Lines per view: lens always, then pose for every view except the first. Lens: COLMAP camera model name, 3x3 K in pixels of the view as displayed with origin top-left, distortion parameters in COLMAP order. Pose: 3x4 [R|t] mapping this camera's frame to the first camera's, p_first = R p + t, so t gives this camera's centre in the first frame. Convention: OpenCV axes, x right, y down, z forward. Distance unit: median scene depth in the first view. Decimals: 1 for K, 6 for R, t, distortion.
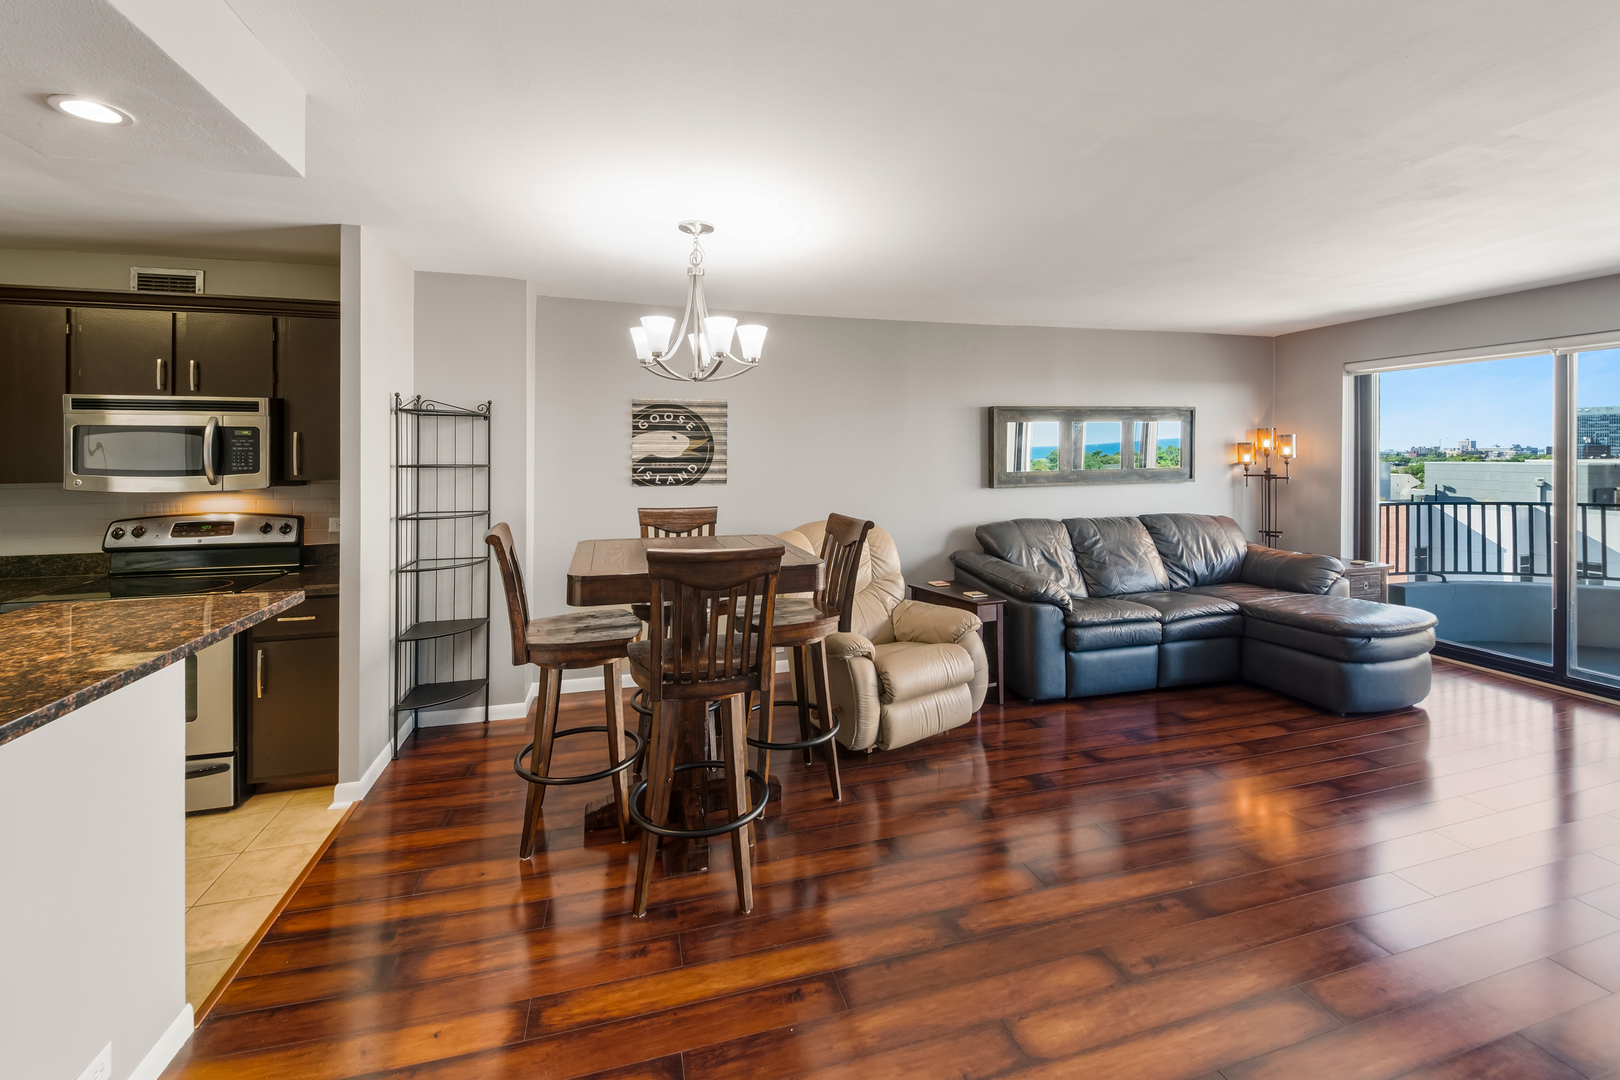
lens RADIAL K [[640.6, 0, 842.3], [0, 640.6, 434.8], [0, 0, 1]] dist [-0.012472, -0.002115]
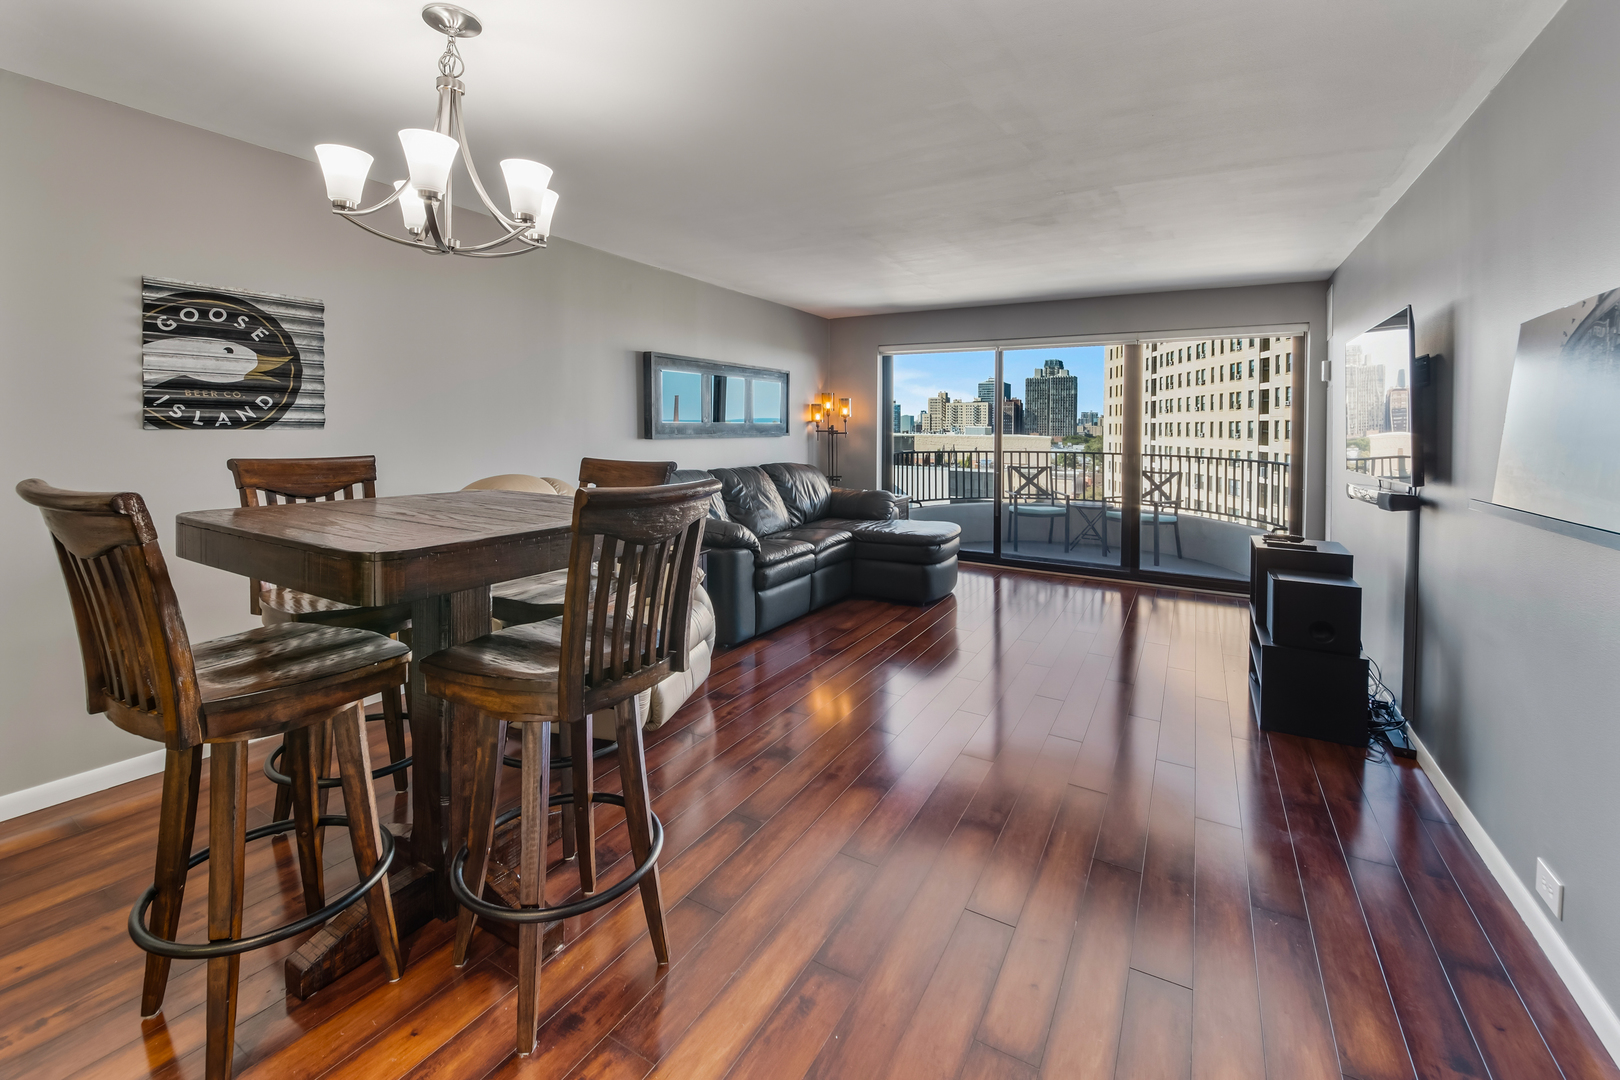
lens RADIAL K [[640.6, 0, 797.3], [0, 640.6, 440.2], [0, 0, 1]] dist [-0.012472, -0.002115]
pose [[0.733151, 0.002269, 0.680062, -0.292583], [-0.040281, 0.998384, 0.040094, 0.046552], [-0.678872, -0.056788, 0.732057, 0.193883]]
